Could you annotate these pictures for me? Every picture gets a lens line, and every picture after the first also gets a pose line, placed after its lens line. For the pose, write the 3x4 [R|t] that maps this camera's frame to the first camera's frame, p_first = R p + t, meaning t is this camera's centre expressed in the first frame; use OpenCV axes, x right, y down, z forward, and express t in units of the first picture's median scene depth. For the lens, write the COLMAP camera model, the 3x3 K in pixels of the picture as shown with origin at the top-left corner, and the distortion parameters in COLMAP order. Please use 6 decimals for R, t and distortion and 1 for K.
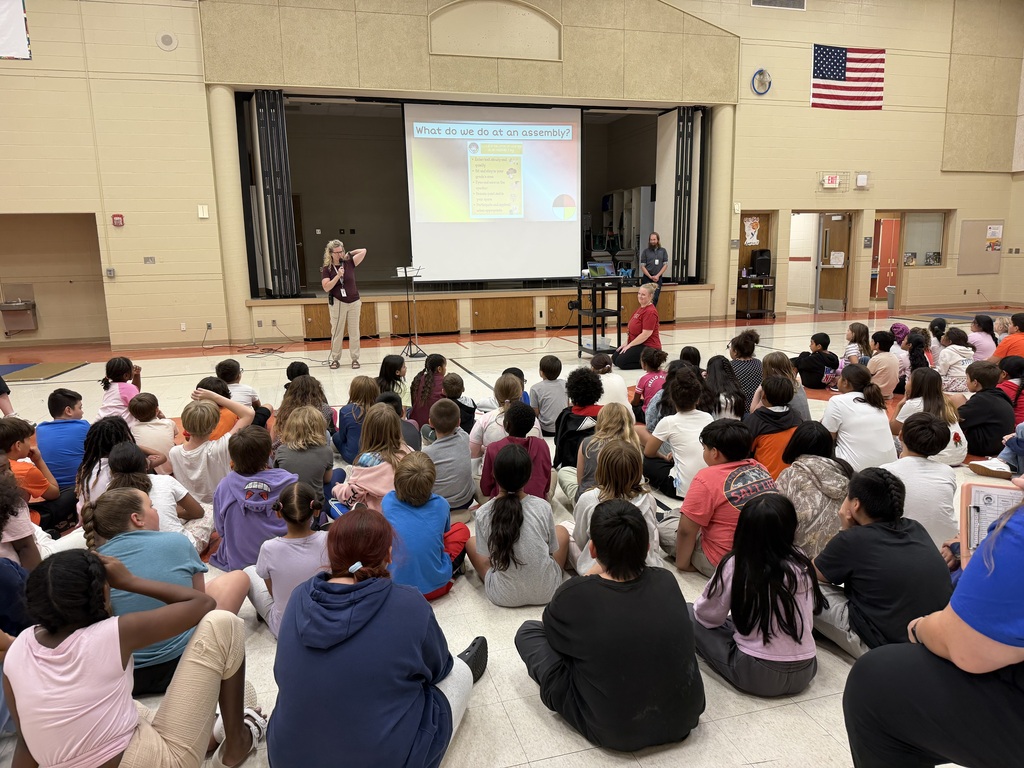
lens RADIAL K [[698.8, 0, 512.0], [0, 698.8, 384.0], [0, 0, 1]] dist [0.092140, -0.103446]
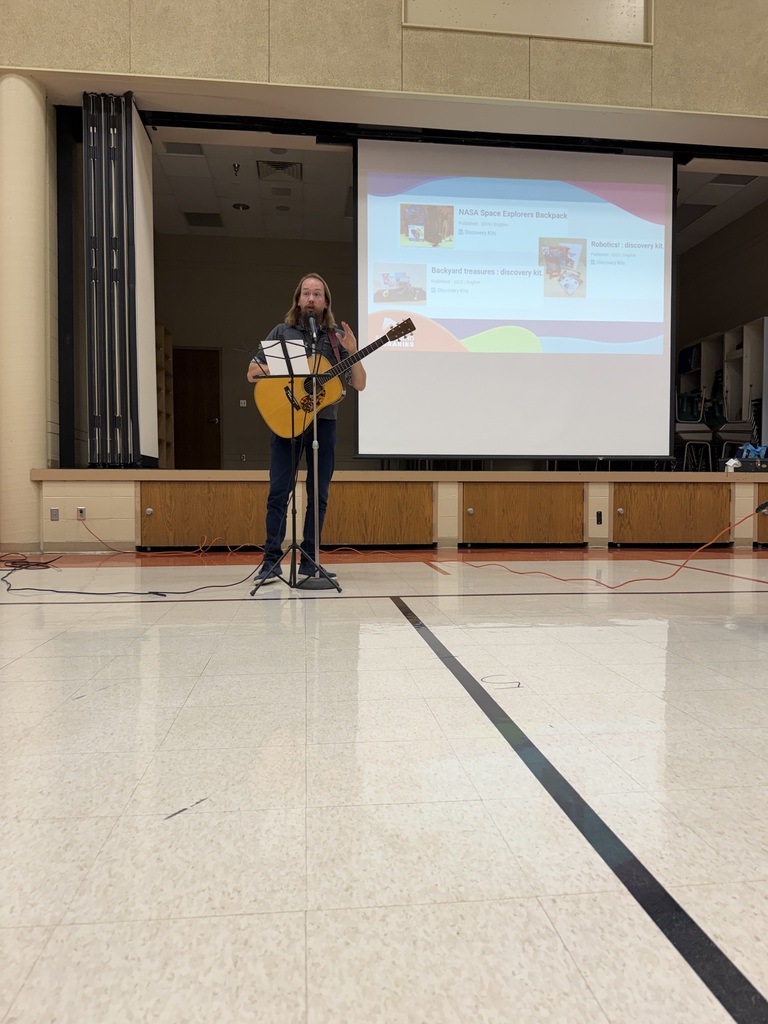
lens RADIAL K [[698.8, 0, 384.0], [0, 698.8, 512.0], [0, 0, 1]] dist [0.092140, -0.103446]
pose [[0.985200, 0.025769, -0.169460, -0.024876], [-0.052345, 0.986639, -0.154286, -0.016611], [0.163220, 0.160873, 0.973385, 0.462210]]
